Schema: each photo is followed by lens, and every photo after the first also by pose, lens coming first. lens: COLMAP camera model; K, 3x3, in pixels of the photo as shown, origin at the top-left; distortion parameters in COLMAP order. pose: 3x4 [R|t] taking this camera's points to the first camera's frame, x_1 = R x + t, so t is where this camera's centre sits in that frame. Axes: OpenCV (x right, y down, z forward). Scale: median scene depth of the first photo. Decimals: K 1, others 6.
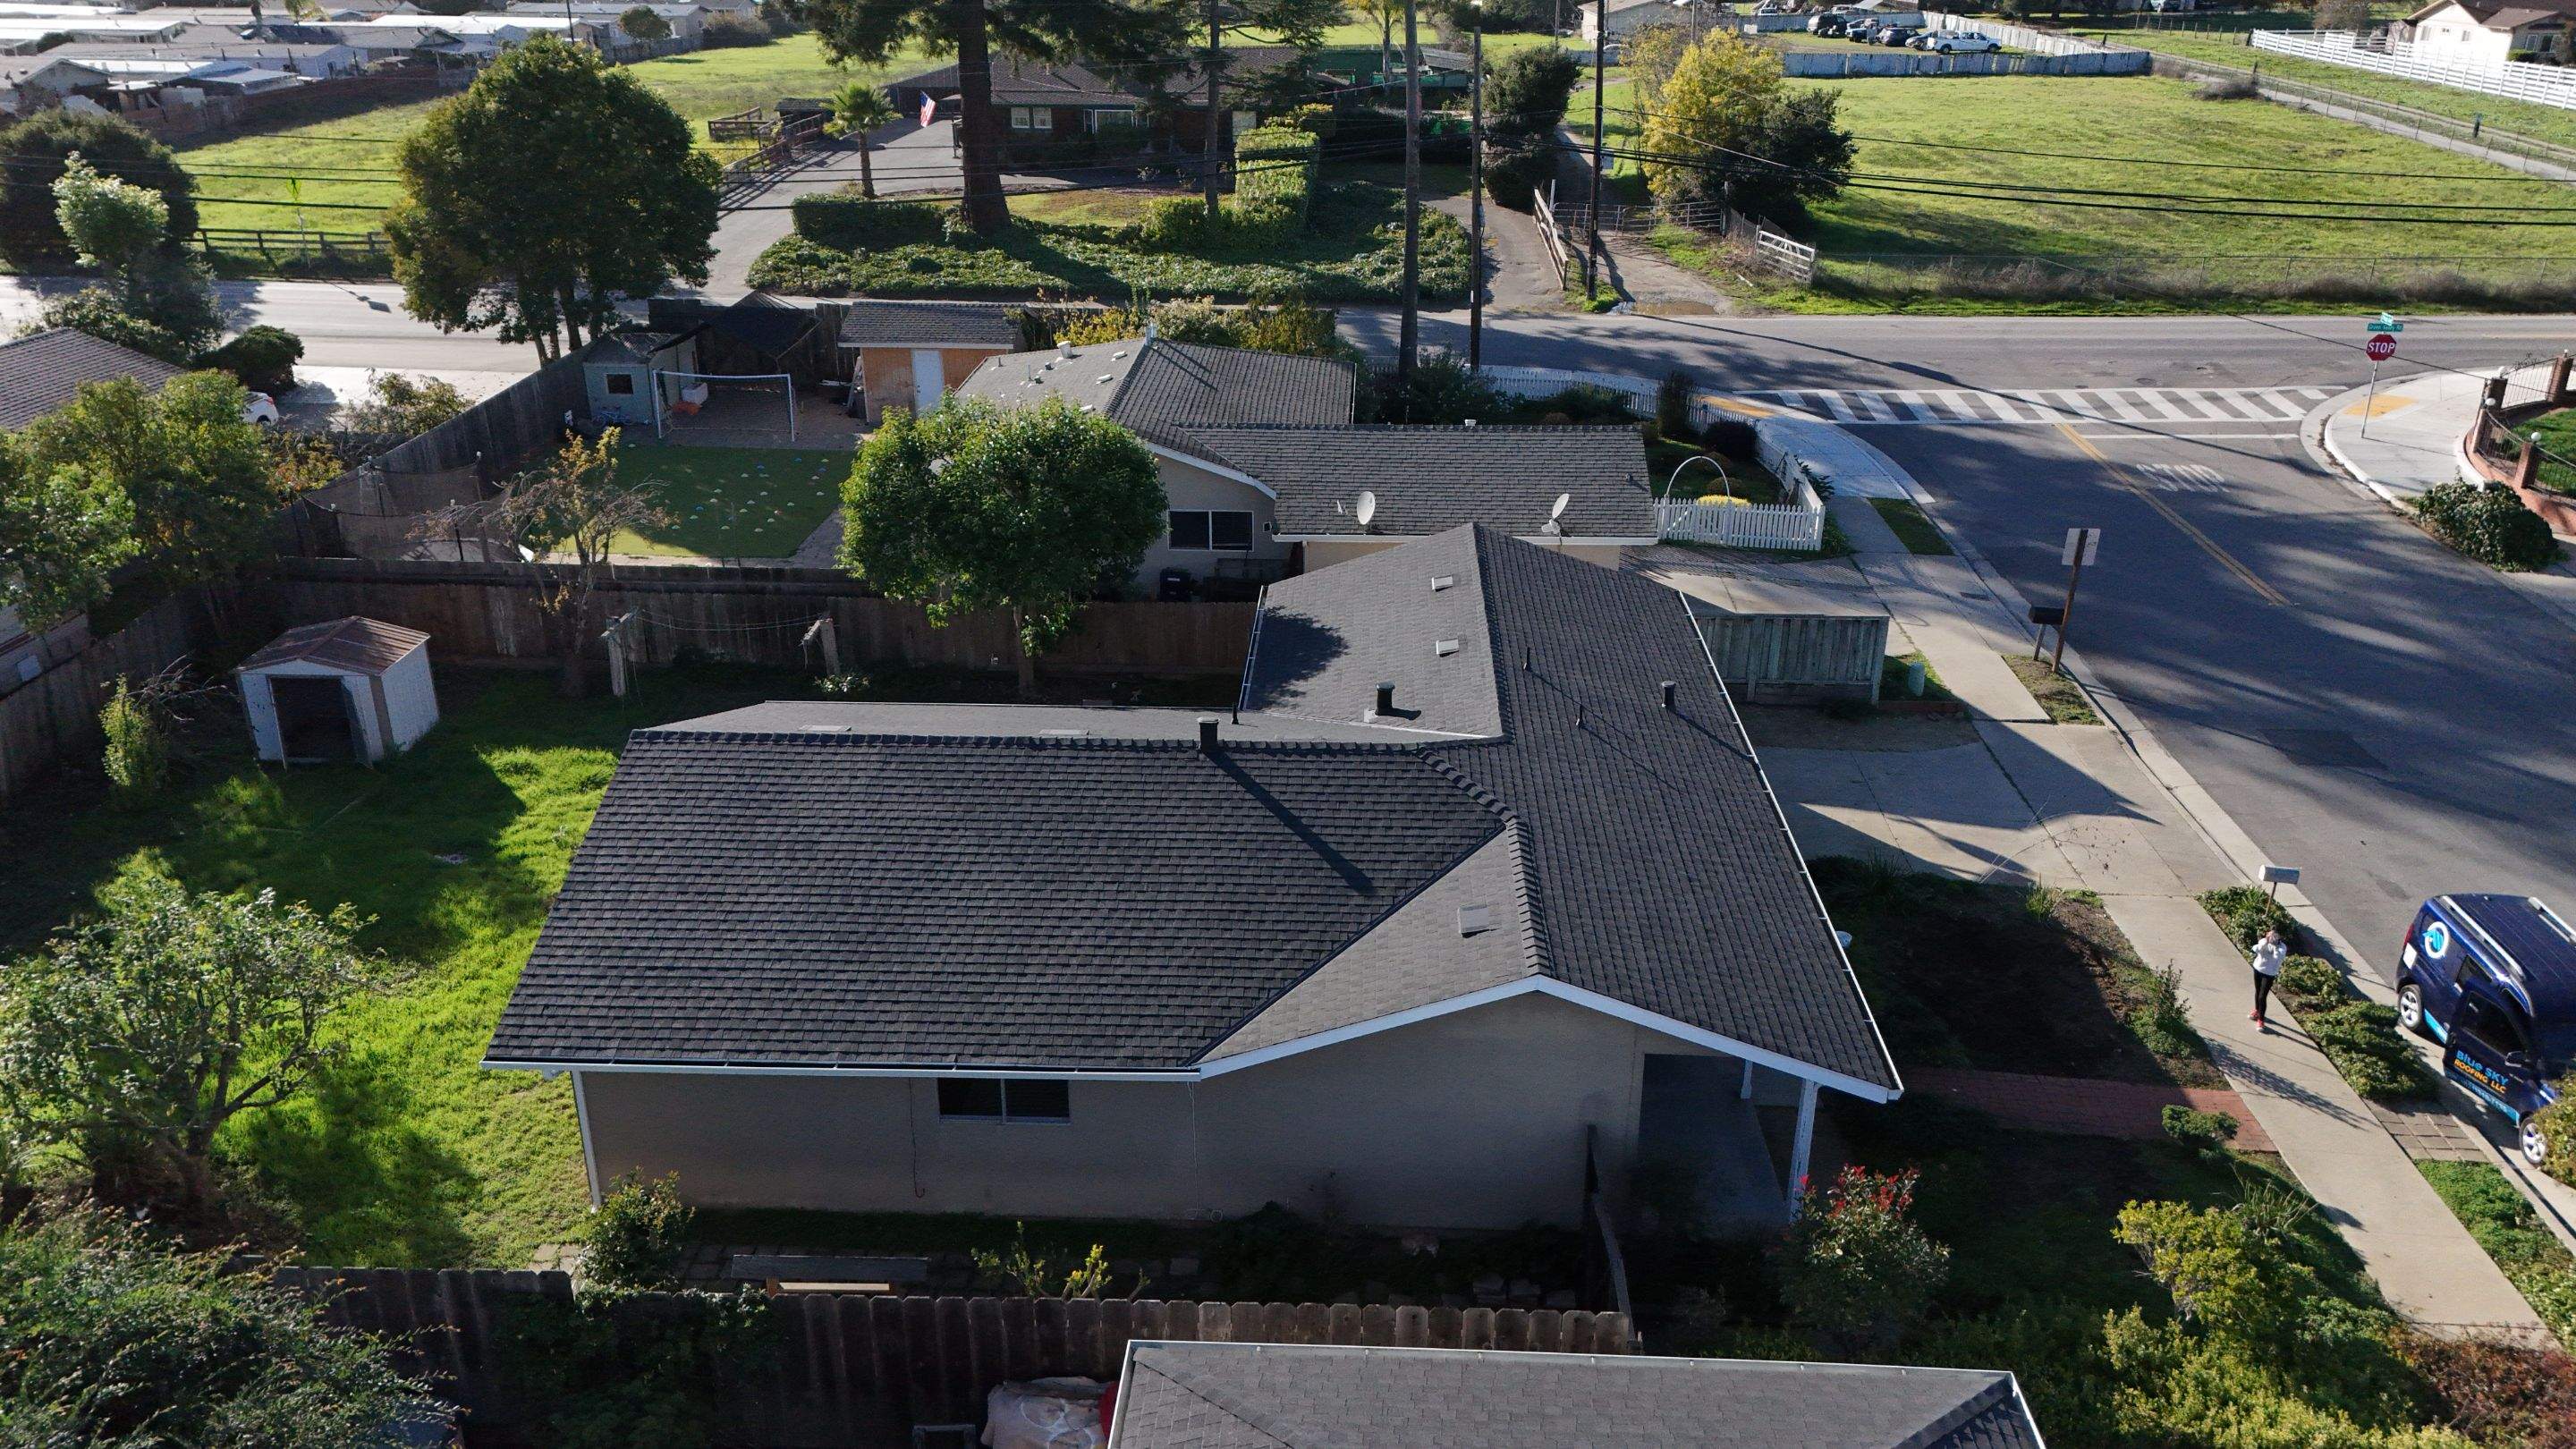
lens RADIAL K [[1913.0, 0, 1289.1], [0, 1913.0, 722.4], [0, 0, 1]] dist [0.025839, -0.013238]
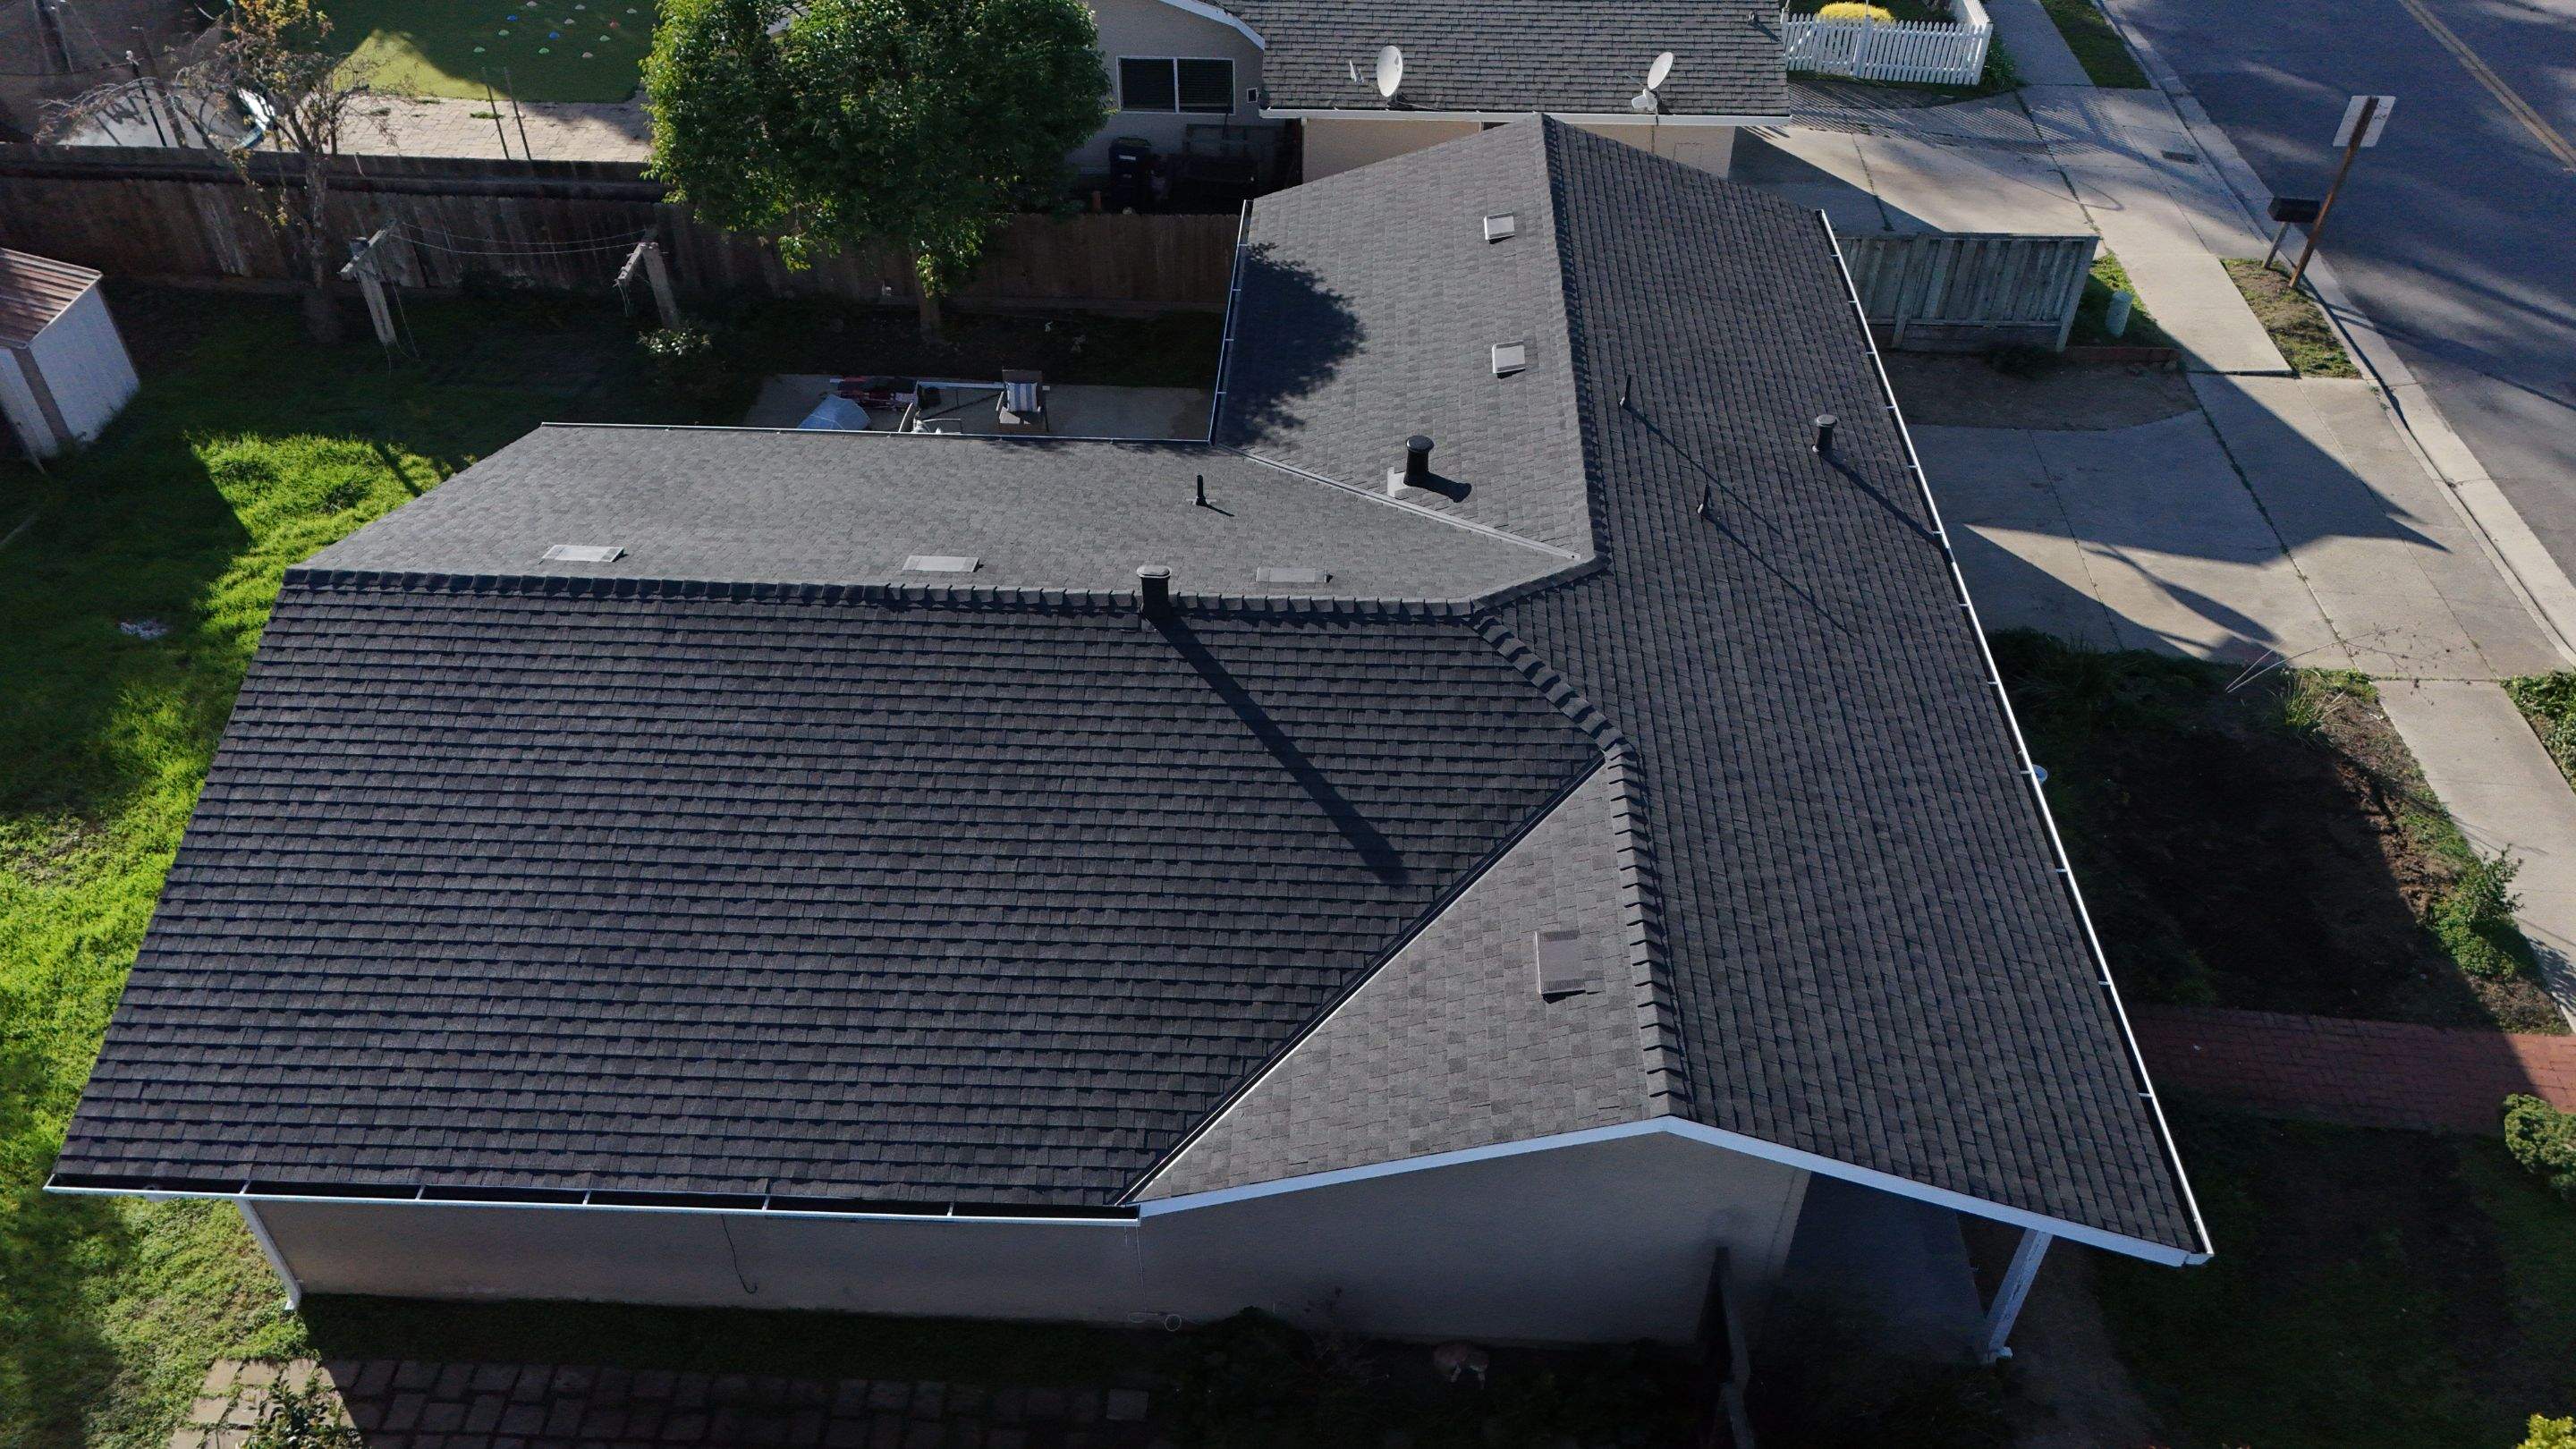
lens RADIAL K [[1913.0, 0, 1288.9], [0, 1913.0, 730.7], [0, 0, 1]] dist [0.025839, -0.013238]
pose [[0.999999, 0.001143, -0.000193, 0.003647], [-0.001029, 0.951785, 0.306763, -0.132136], [0.000534, -0.306763, 0.951786, 0.316086]]
